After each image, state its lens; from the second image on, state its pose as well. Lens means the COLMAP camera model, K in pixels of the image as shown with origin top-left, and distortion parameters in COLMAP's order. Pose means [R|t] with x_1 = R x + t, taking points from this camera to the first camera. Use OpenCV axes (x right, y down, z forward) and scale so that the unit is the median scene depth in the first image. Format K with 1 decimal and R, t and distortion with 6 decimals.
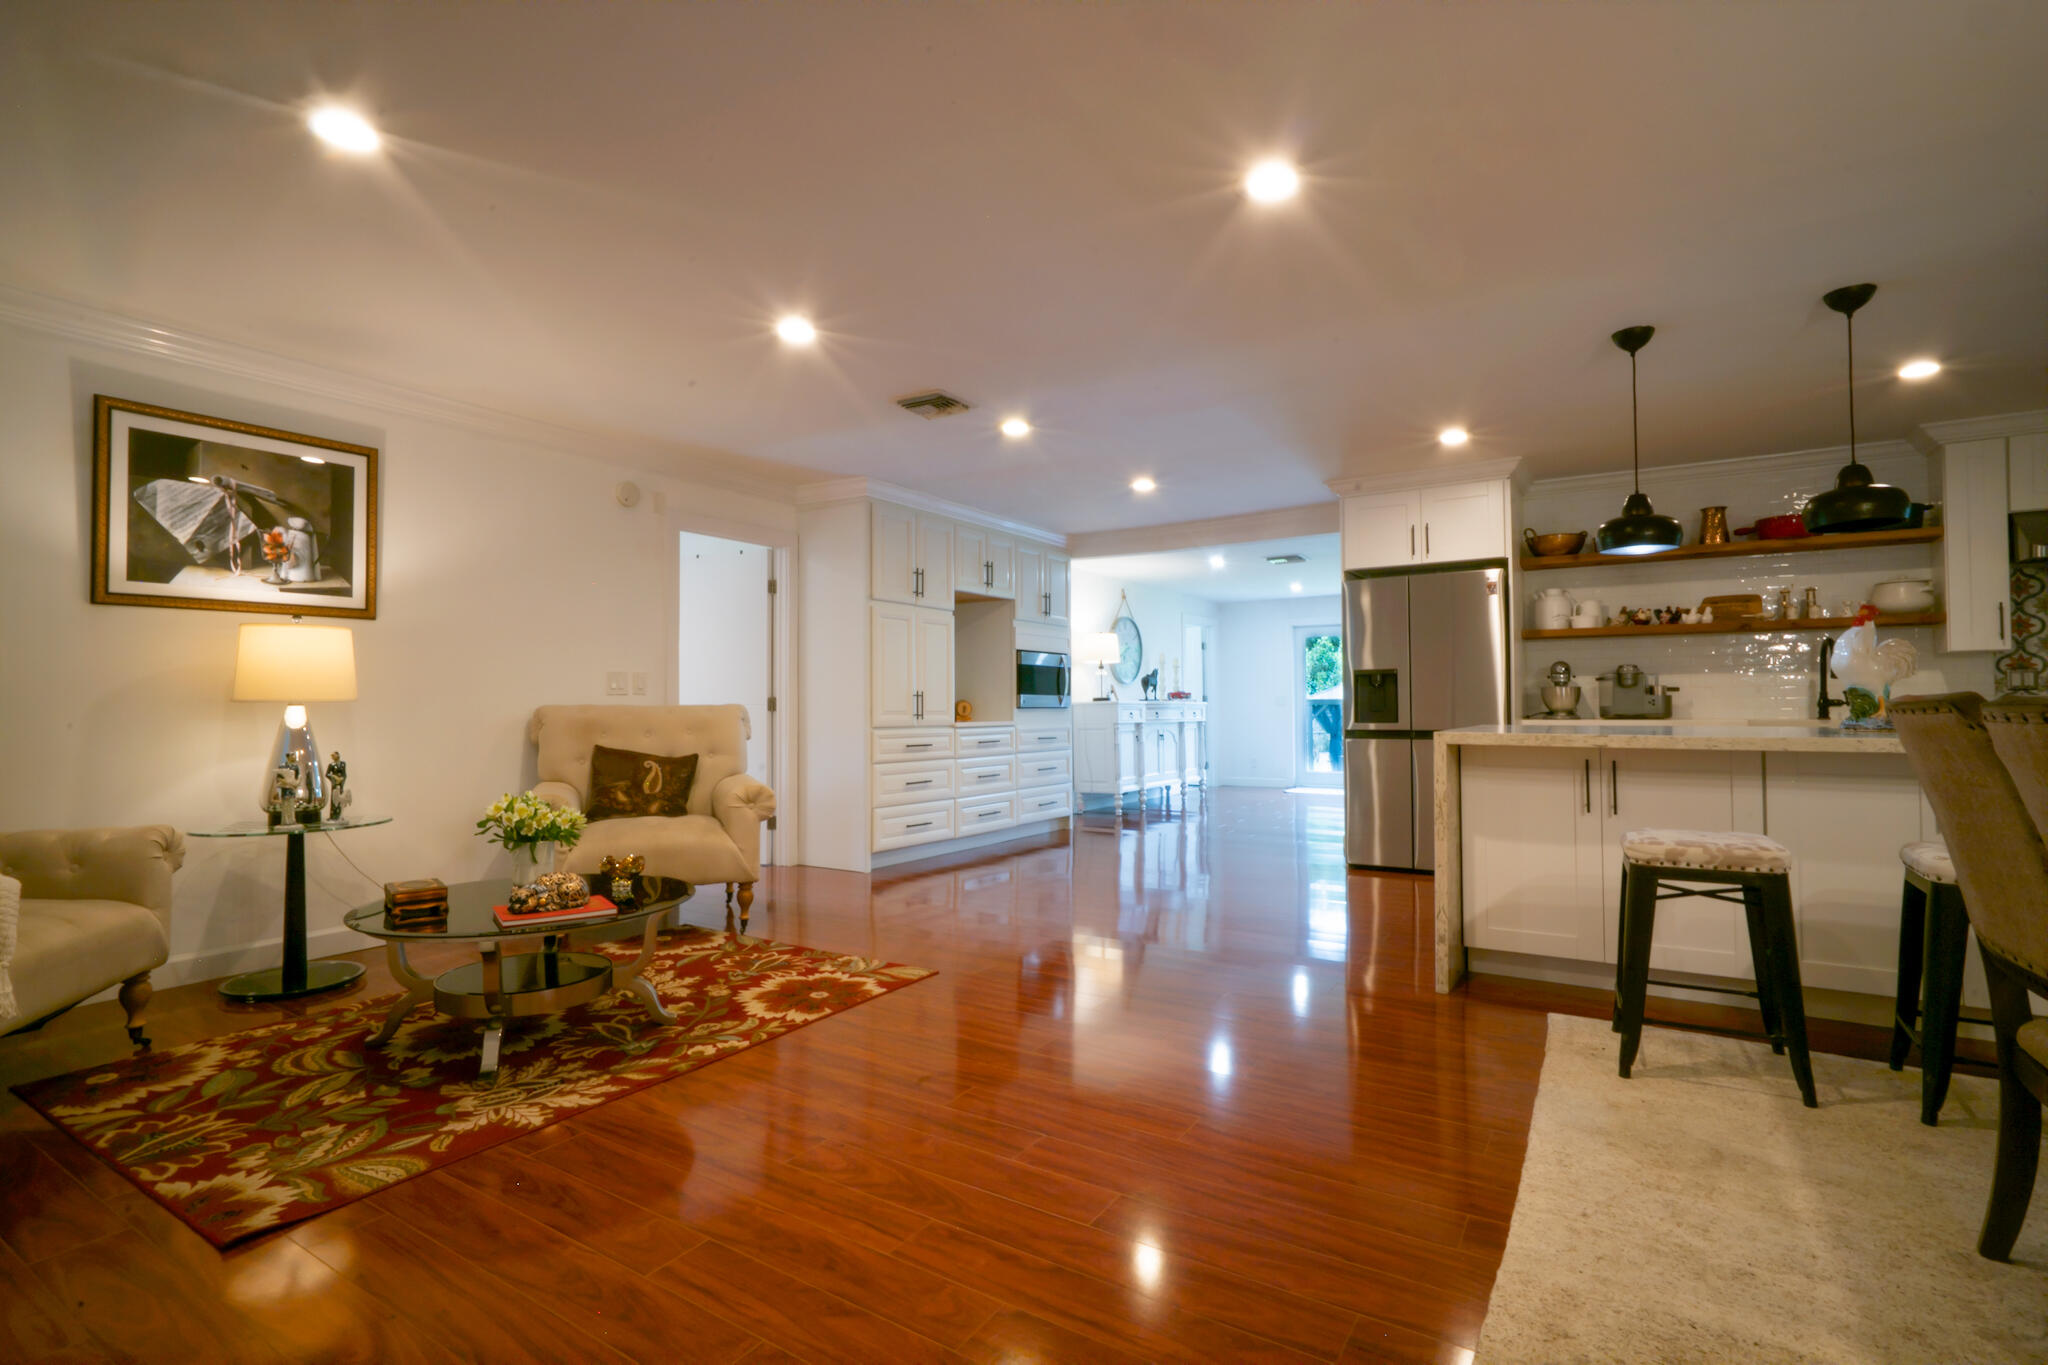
lens RADIAL K [[955.6, 0, 1025.0], [0, 955.6, 686.9], [0, 0, 1]] dist [-0.014820, 0.006626]
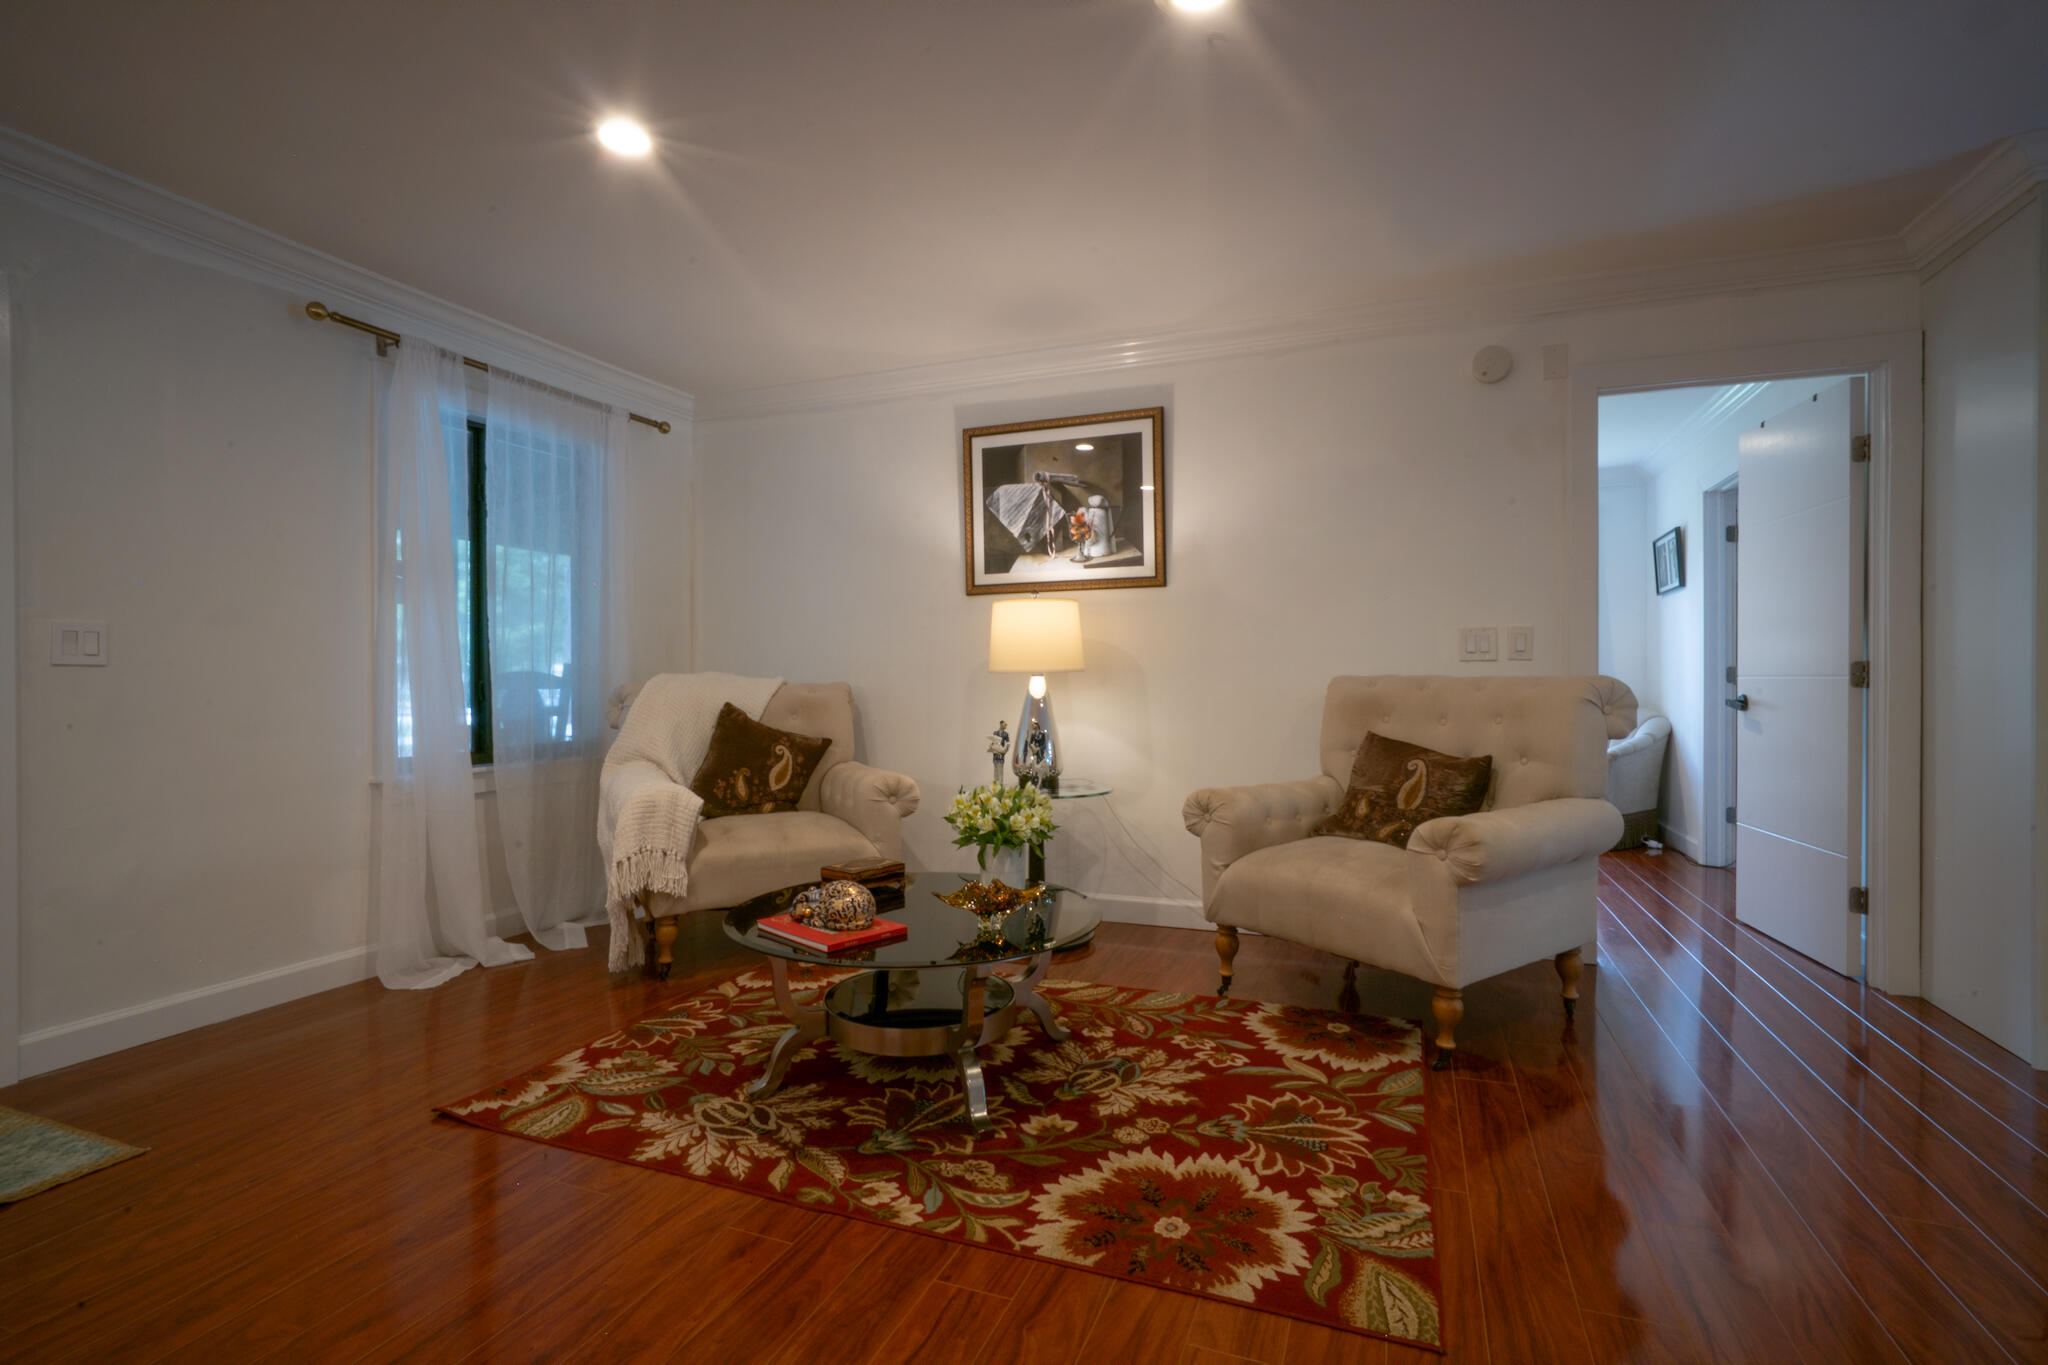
lens RADIAL K [[955.6, 0, 1030.4], [0, 955.6, 680.9], [0, 0, 1]] dist [-0.014820, 0.006626]
pose [[0.194493, 0.006107, -0.980885, 0.248709], [0.017368, 0.999802, 0.009668, 0.013437], [0.980750, -0.018917, 0.194348, 0.729472]]
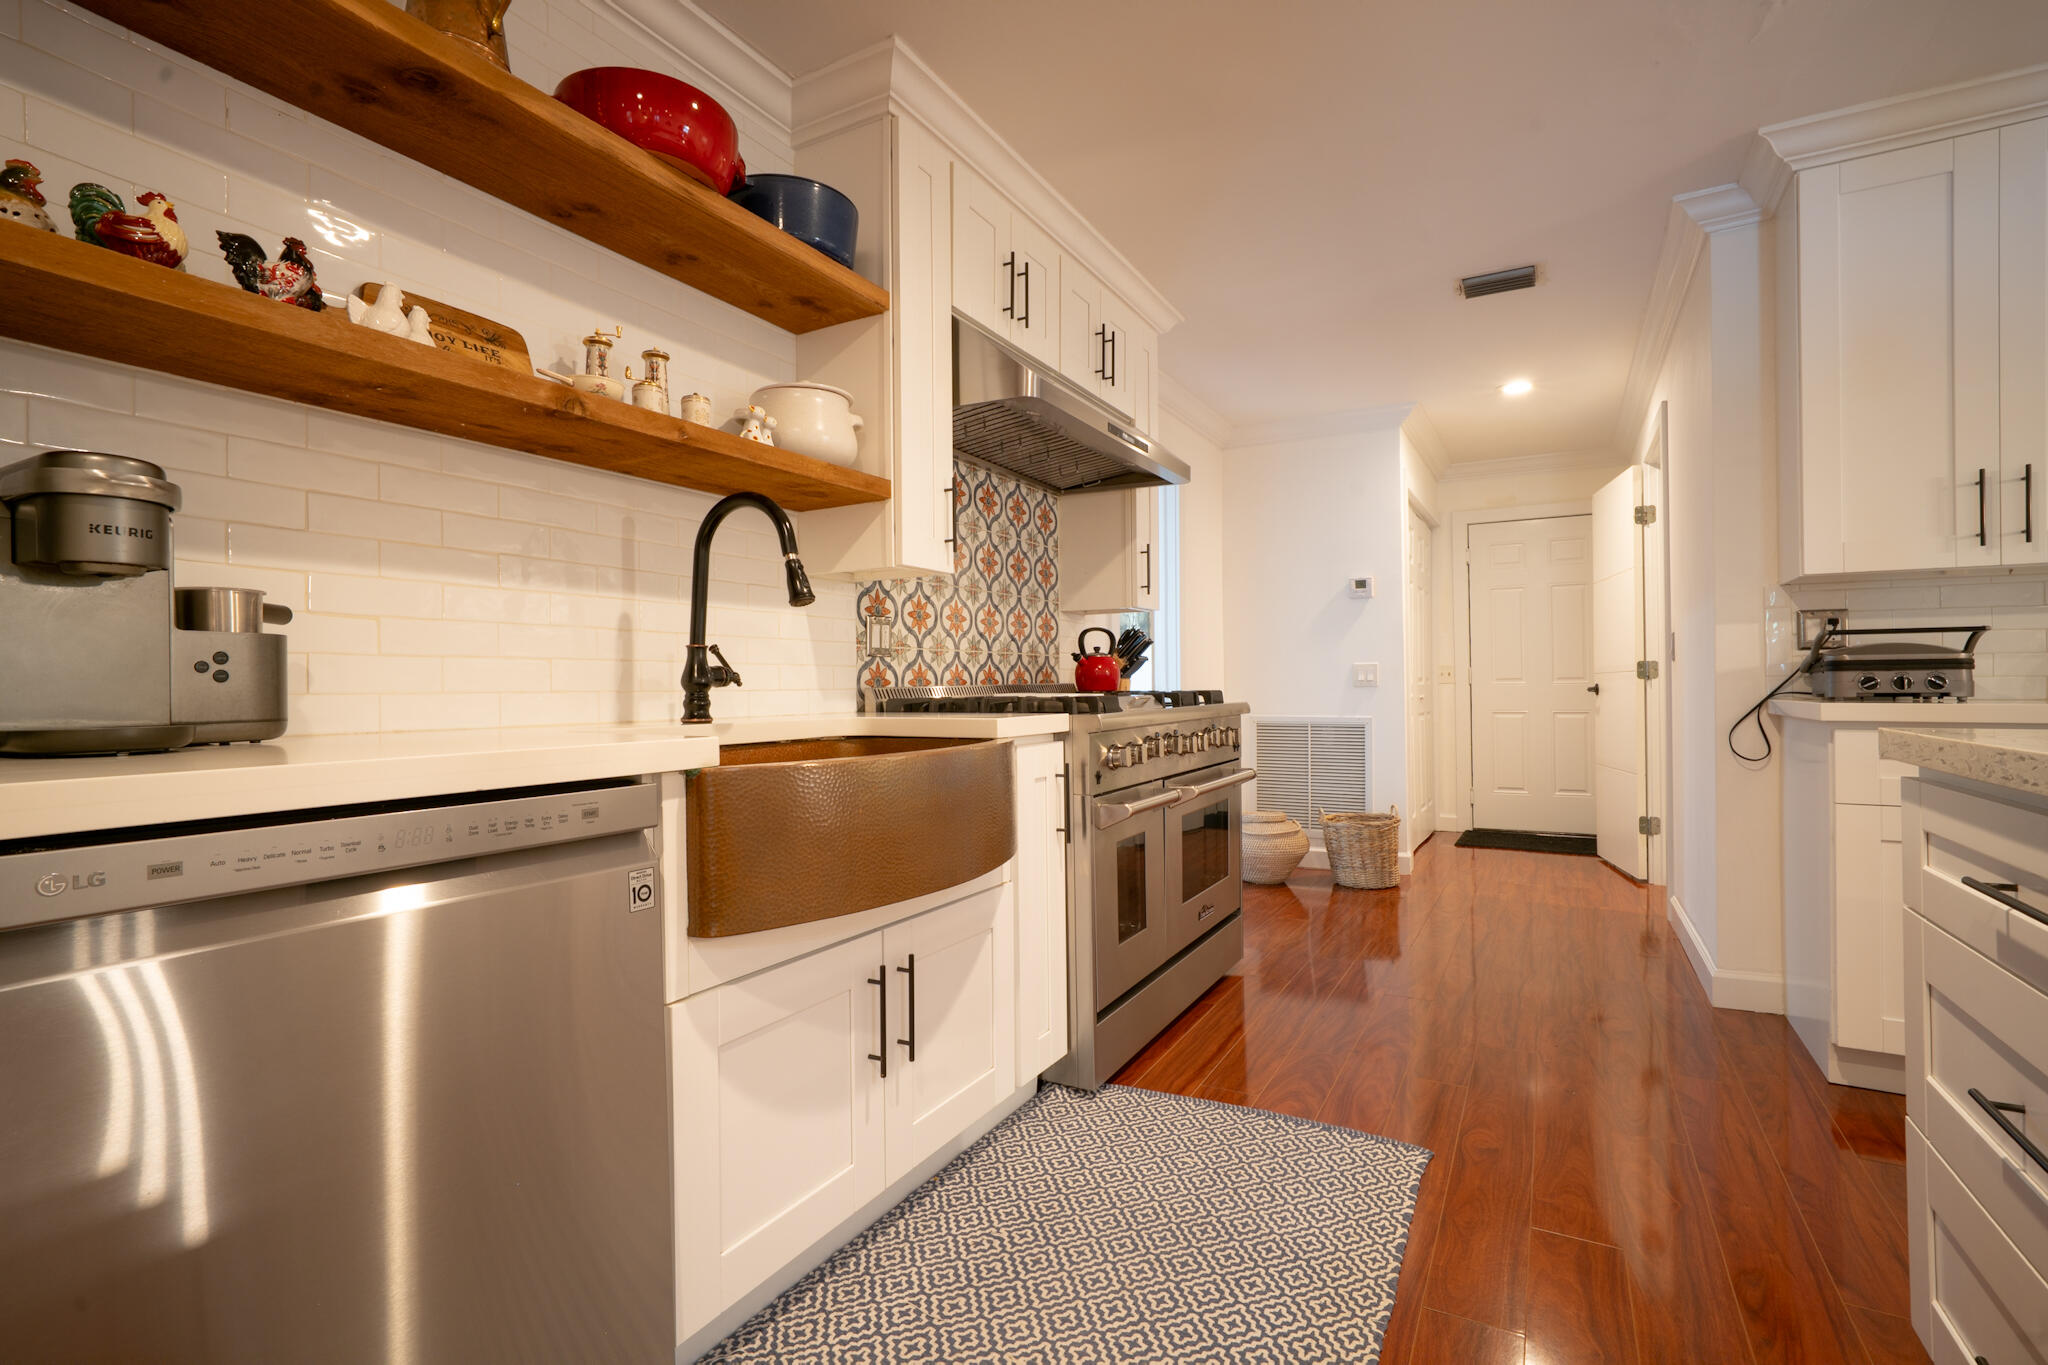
lens RADIAL K [[955.6, 0, 1032.3], [0, 955.6, 682.0], [0, 0, 1]] dist [-0.014820, 0.006626]
pose [[-0.065484, 0.009559, 0.997808, 0.635754], [-0.010265, 0.999895, -0.010253, 0.028771], [-0.997801, -0.010914, -0.065379, 1.204419]]
